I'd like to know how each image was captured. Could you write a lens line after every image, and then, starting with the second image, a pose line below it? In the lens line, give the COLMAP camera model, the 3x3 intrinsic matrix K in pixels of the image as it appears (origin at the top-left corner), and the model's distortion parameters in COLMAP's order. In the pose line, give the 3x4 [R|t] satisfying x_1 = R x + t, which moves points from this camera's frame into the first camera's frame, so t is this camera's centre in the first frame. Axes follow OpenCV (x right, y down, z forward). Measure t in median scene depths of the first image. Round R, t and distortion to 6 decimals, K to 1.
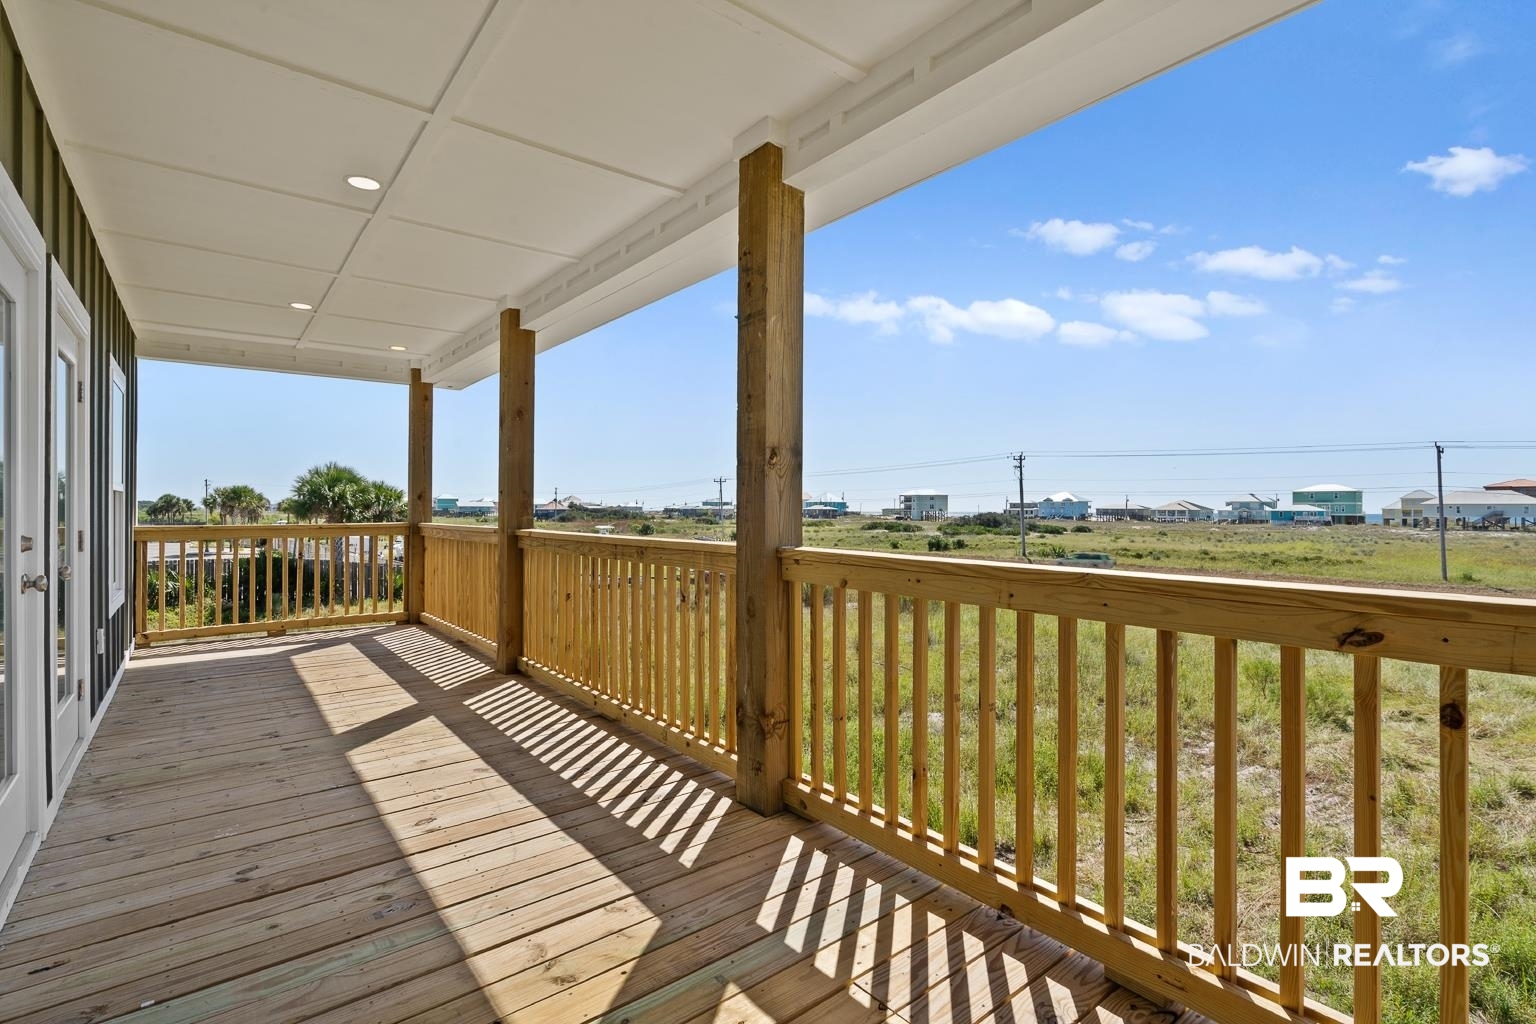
lens RADIAL K [[719.2, 0, 763.2], [0, 719.2, 512.9], [0, 0, 1]] dist [-0.001609, 0.000028]
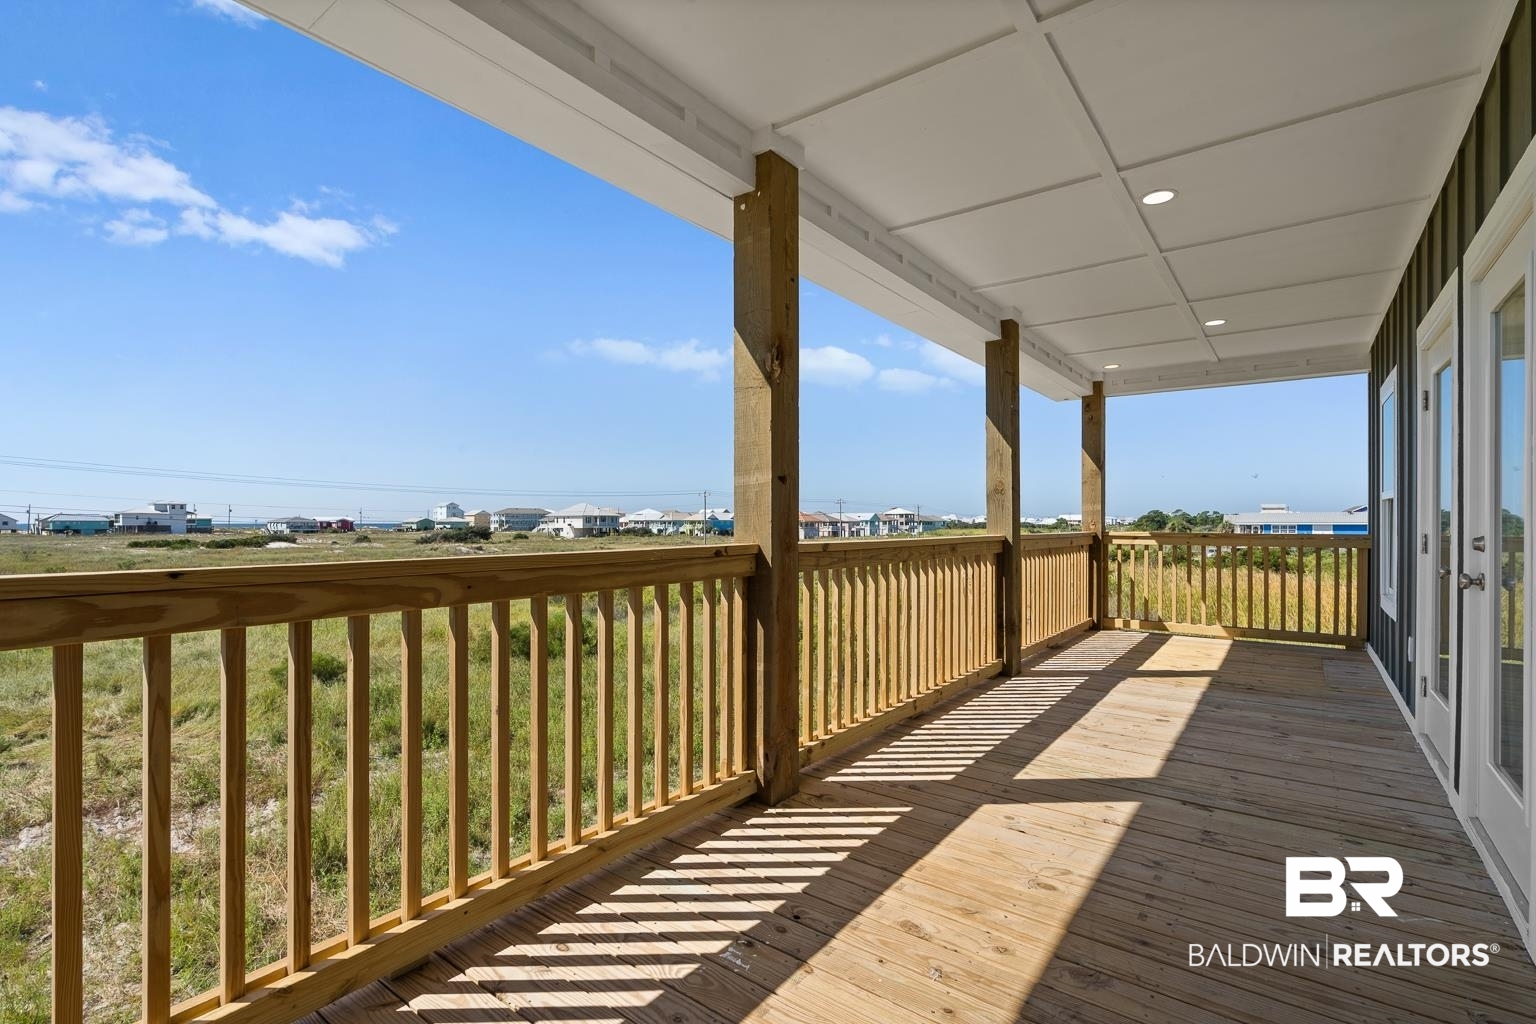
lens RADIAL K [[719.2, 0, 763.2], [0, 719.2, 512.9], [0, 0, 1]] dist [-0.001609, 0.000028]
pose [[-0.246991, -0.005685, 0.969001, -1.211213], [0.001421, 0.999980, 0.006229, -0.007580], [-0.969017, 0.002915, -0.246978, 1.540456]]
